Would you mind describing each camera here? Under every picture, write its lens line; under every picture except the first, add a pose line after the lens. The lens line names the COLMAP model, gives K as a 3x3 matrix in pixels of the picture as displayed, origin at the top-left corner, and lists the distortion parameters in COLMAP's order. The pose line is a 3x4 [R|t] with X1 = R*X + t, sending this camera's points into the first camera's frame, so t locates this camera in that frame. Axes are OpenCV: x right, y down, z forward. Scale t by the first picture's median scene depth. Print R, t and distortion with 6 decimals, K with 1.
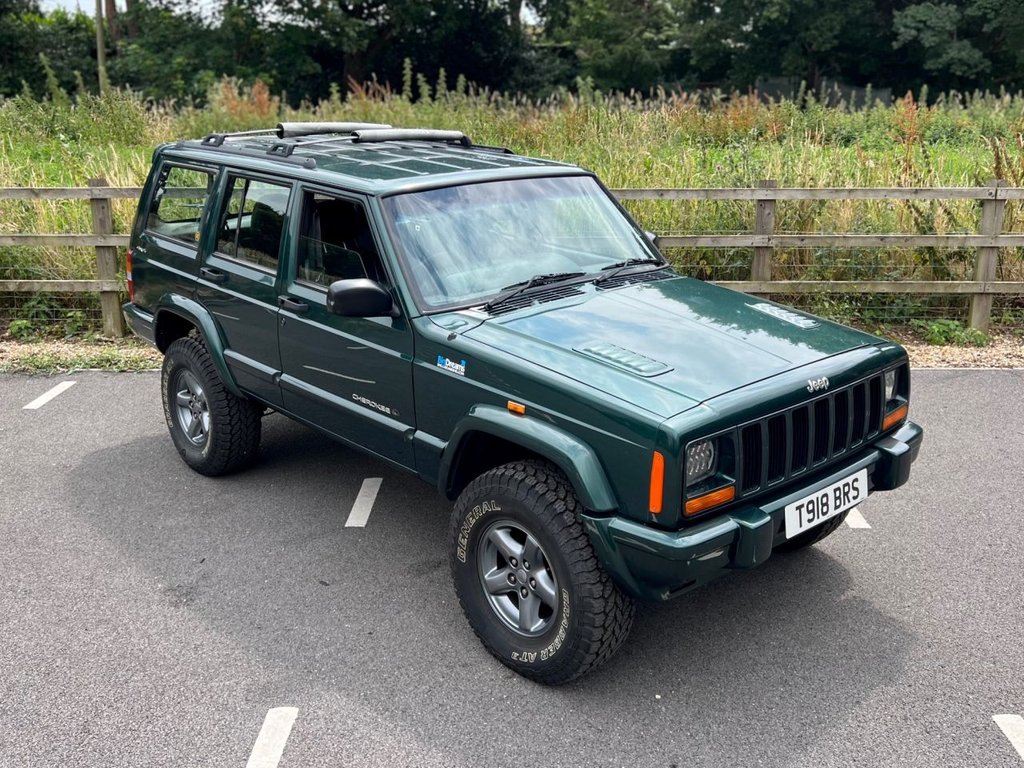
lens RADIAL K [[1046.5, 0, 524.5], [0, 1046.5, 364.4], [0, 0, 1]] dist [0.021374, 0.002823]
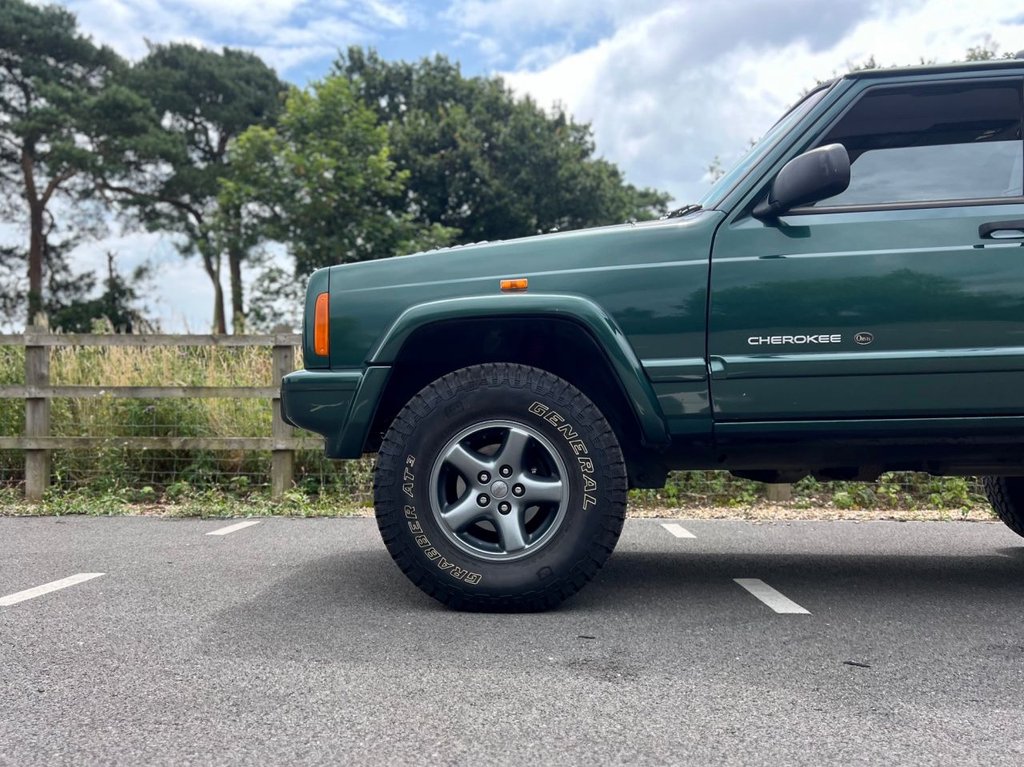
lens RADIAL K [[945.3, 0, 505.8], [0, 945.3, 395.7], [0, 0, 1]] dist [0.052697, -0.020028]
pose [[0.998503, 0.001321, -0.054673, -0.162163], [-0.016147, 0.962258, -0.271661, 0.100534], [0.052251, 0.272137, 0.960839, 0.226257]]
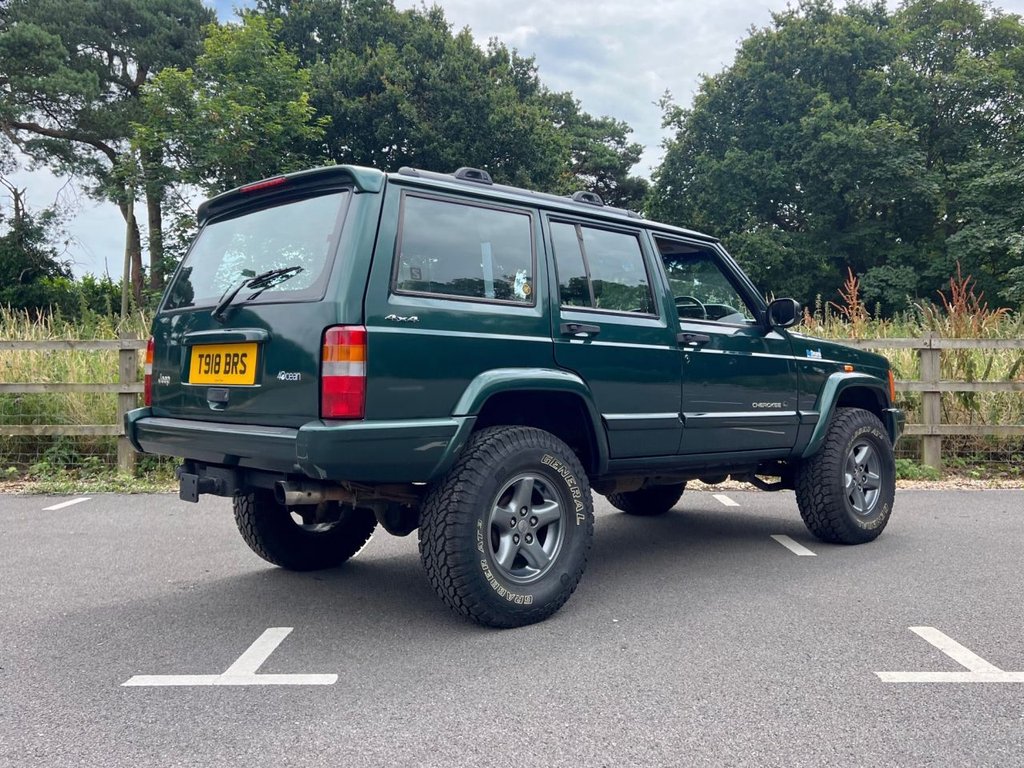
lens RADIAL K [[1025.7, 0, 521.7], [0, 1025.7, 310.6], [0, 0, 1]] dist [0.062976, -0.086857]
pose [[0.999994, -0.002133, 0.002715, 0.009921], [0.002839, 0.955413, -0.295258, 0.123481], [-0.001964, 0.295263, 0.955414, -0.058840]]
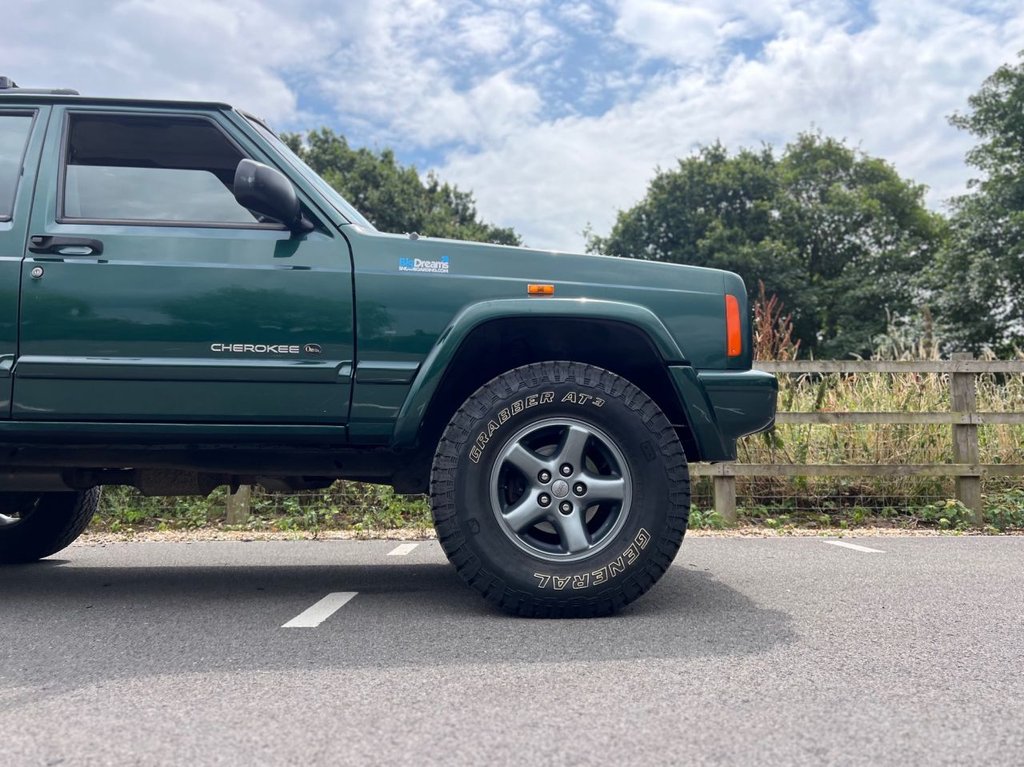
lens RADIAL K [[859.0, 0, 492.0], [0, 859.0, 360.3], [0, 0, 1]] dist [0.092537, -0.160302]
pose [[0.999880, -0.002793, 0.015225, 0.225545], [0.008021, 0.934712, -0.355315, 0.101638], [-0.013239, 0.355394, 0.934623, 0.270215]]
